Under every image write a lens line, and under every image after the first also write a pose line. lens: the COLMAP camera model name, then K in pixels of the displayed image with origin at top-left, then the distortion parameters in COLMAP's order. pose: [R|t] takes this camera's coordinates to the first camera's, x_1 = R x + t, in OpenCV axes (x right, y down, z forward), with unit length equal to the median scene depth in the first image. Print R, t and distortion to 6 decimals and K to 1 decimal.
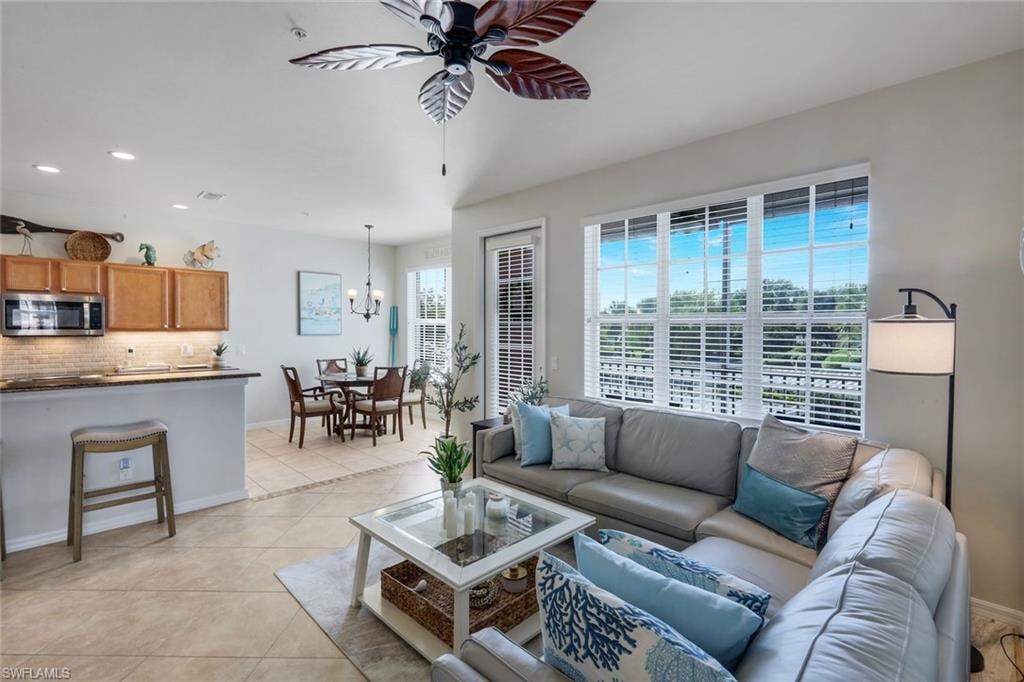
lens RADIAL K [[467.5, 0, 512.0], [0, 467.5, 341.0], [0, 0, 1]] dist [-0.000107, 0.000232]
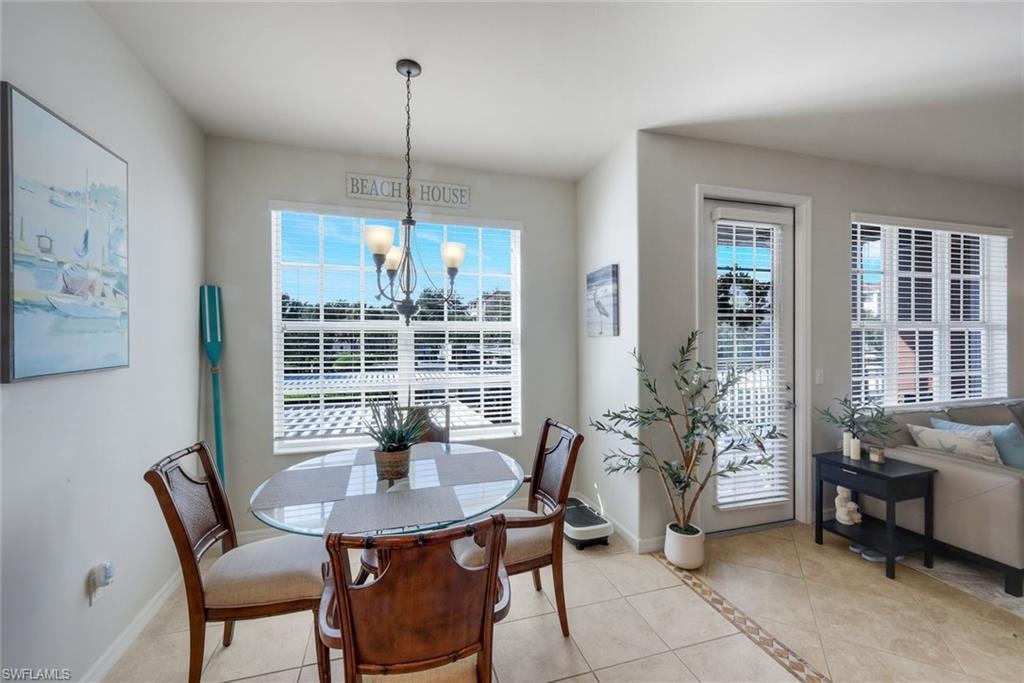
lens RADIAL K [[416.2, 0, 507.0], [0, 416.2, 335.4], [0, 0, 1]] dist [0.001162, 0.000191]
pose [[0.470645, -0.012243, 0.882237, -0.643038], [0.034801, 0.999383, -0.004697, -0.031456], [-0.881636, 0.032913, 0.470781, 0.894065]]
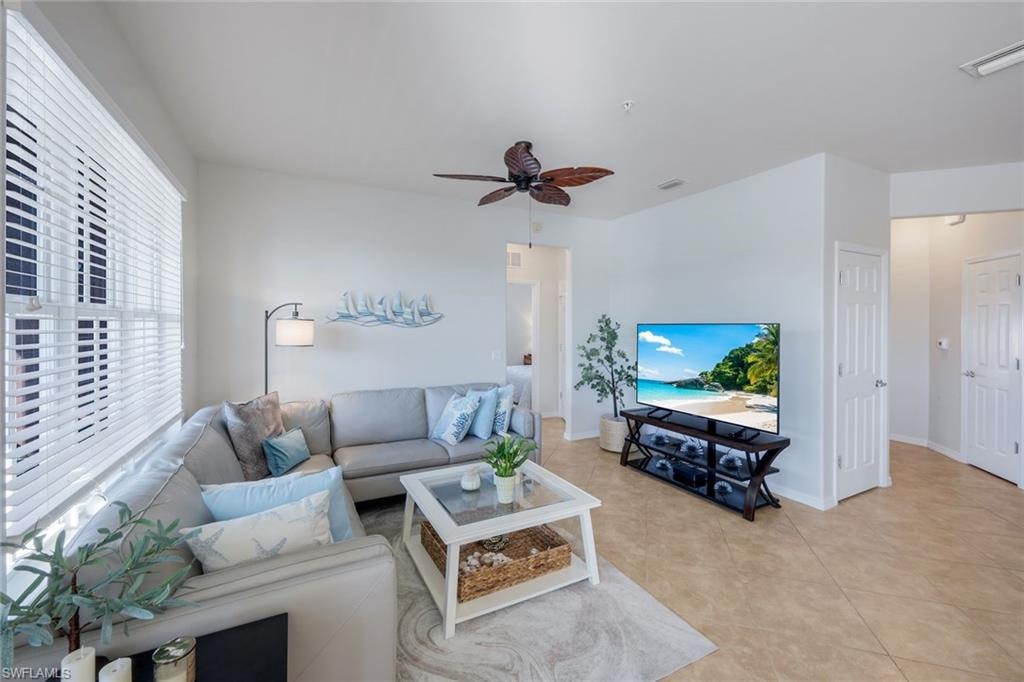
lens RADIAL K [[416.8, 0, 508.9], [0, 416.8, 328.8], [0, 0, 1]] dist [-0.000138, -0.000197]
pose [[-0.953559, -0.009443, 0.301059, -0.189949], [0.002592, 0.999214, 0.039552, -0.025925], [-0.301196, 0.038495, -0.952785, 0.863642]]
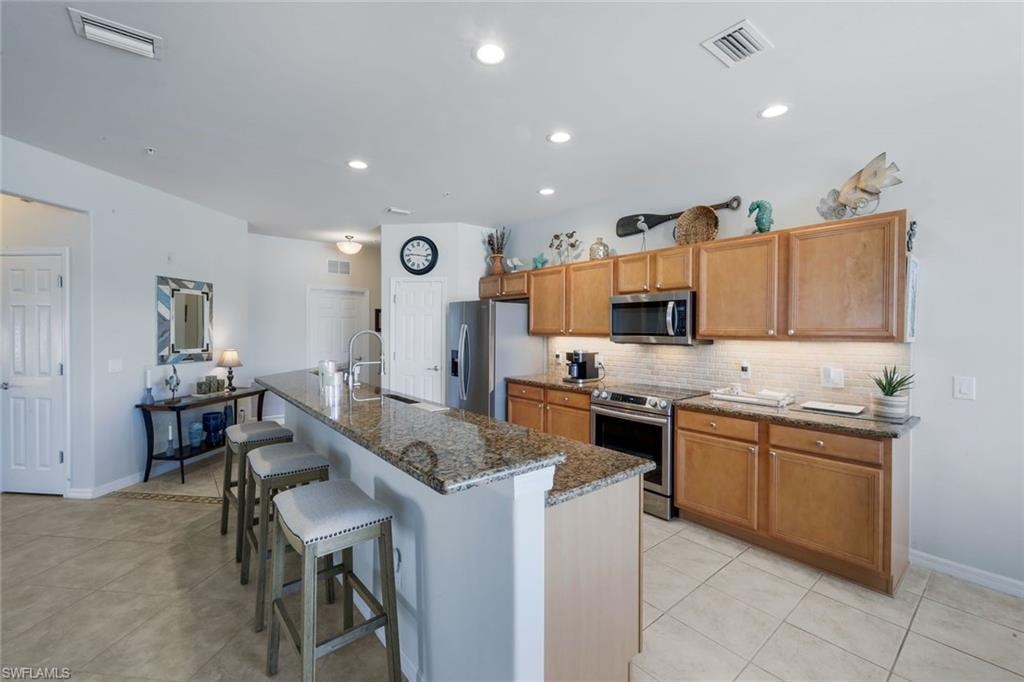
lens RADIAL K [[424.4, 0, 509.6], [0, 424.4, 333.9], [0, 0, 1]] dist [0.002977, 0.000290]
pose [[-0.095434, -0.000734, -0.995435, -0.182562], [-0.033474, 0.999437, 0.002473, -0.019308], [0.994873, 0.033557, -0.095405, 0.727922]]
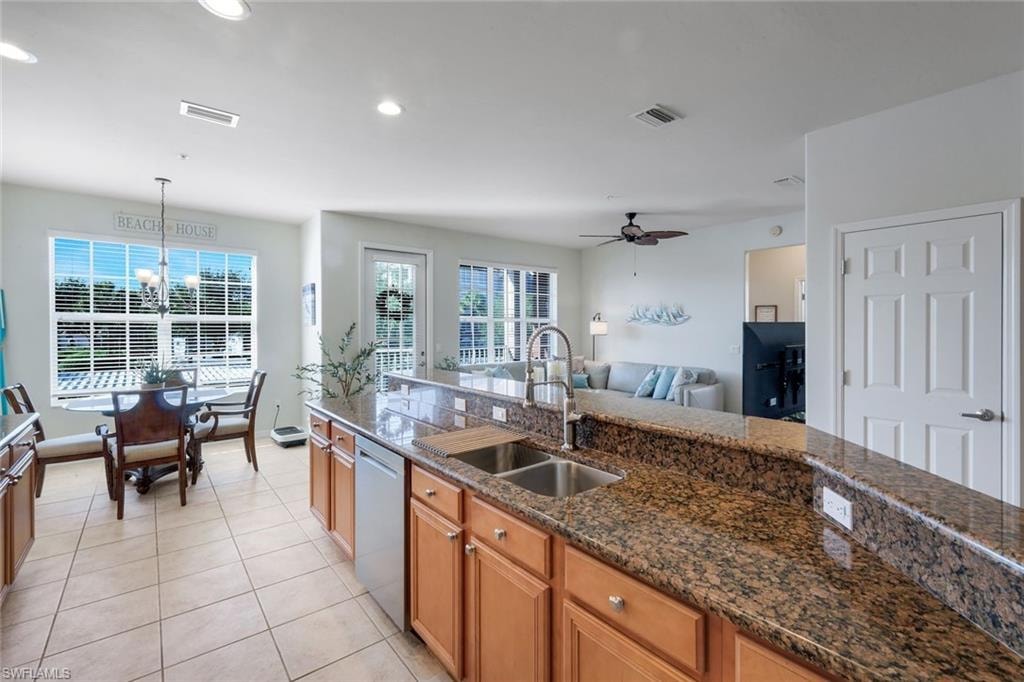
lens RADIAL K [[453.2, 0, 511.4], [0, 453.2, 326.5], [0, 0, 1]] dist [0.000710, -0.000366]
pose [[0.098391, -0.011690, 0.995079, -1.057424], [0.031604, 0.999463, 0.008617, -0.020185], [-0.994646, 0.030600, 0.098708, 0.486821]]
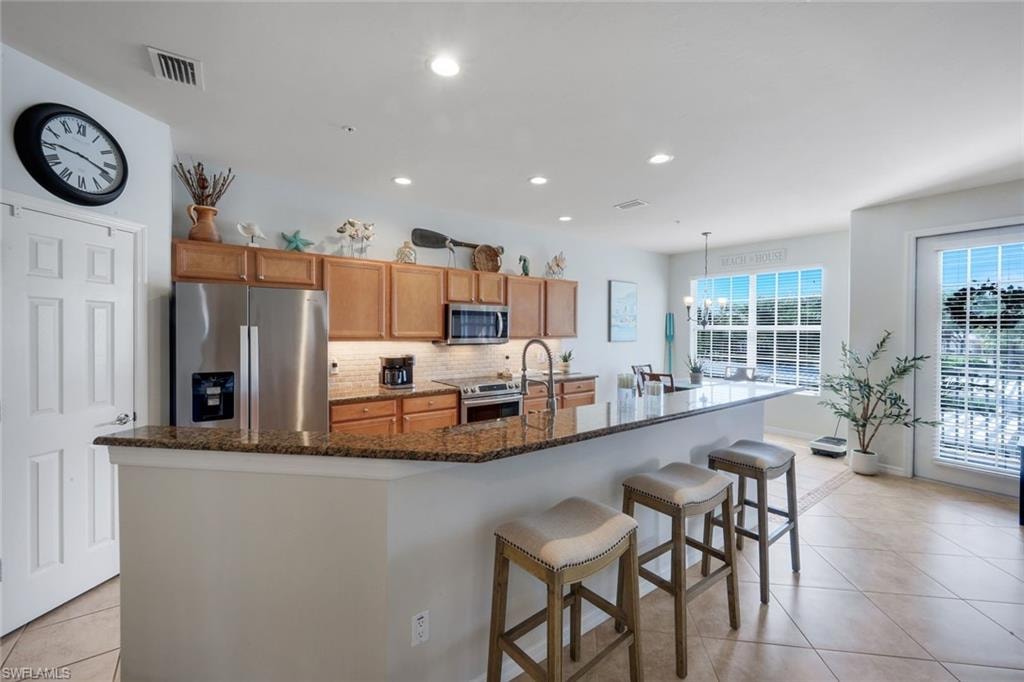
lens RADIAL K [[413.7, 0, 511.5], [0, 413.7, 336.0], [0, 0, 1]] dist [0.000870, 0.000037]
pose [[0.990124, -0.002415, -0.140174, -0.679364], [-0.000054, 0.999845, -0.017609, -0.011454], [0.140195, 0.017443, 0.989970, 0.075951]]
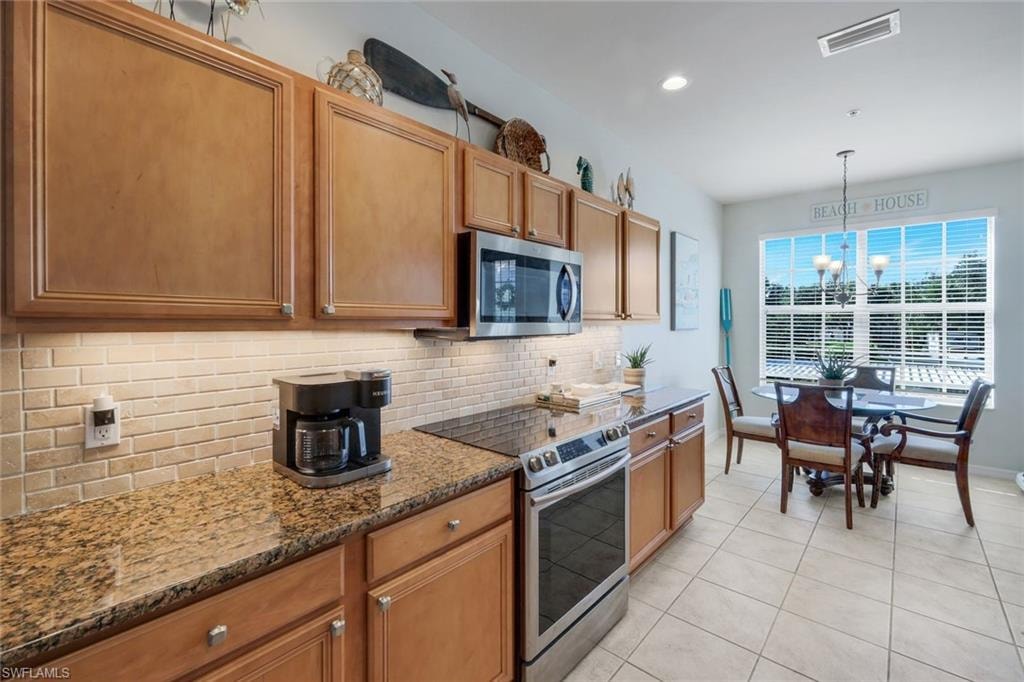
lens RADIAL K [[440.1, 0, 511.8], [0, 440.1, 324.0], [0, 0, 1]] dist [0.004165, 0.000020]
pose [[0.997706, -0.011167, 0.066766, -0.898792], [0.012822, 0.999620, -0.024408, -0.011583], [-0.066468, 0.025208, 0.997470, 0.516408]]
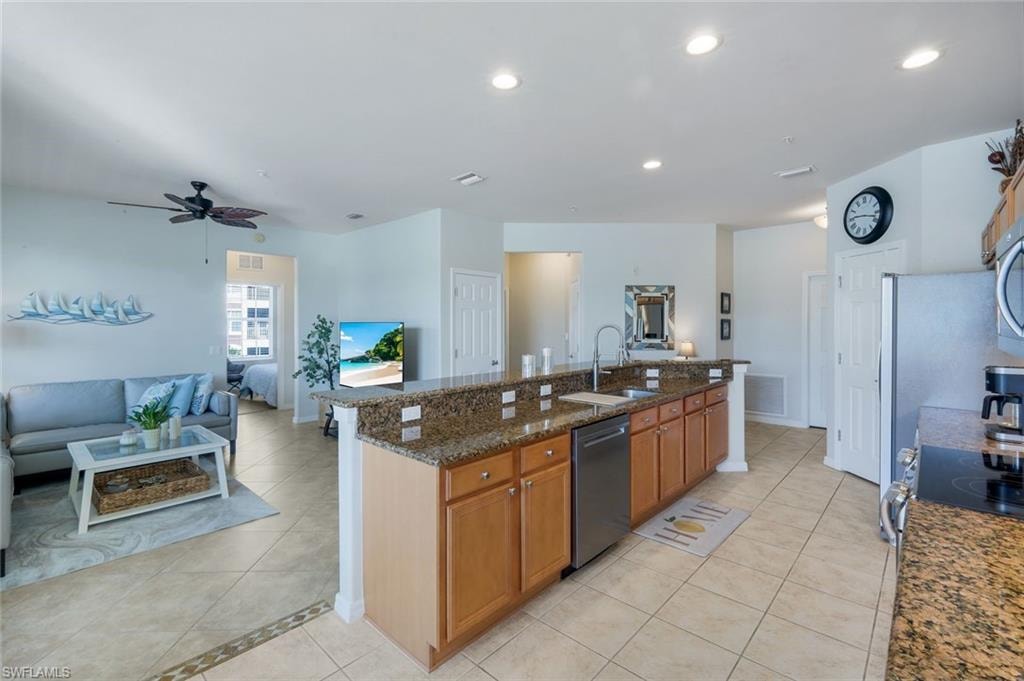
lens RADIAL K [[453.2, 0, 511.4], [0, 453.2, 326.0], [0, 0, 1]] dist [0.000710, -0.000366]
pose [[-0.998951, -0.006996, -0.045244, -0.544395], [-0.008493, 0.999420, 0.032987, -0.034019], [0.044987, 0.033337, -0.998431, 1.132778]]
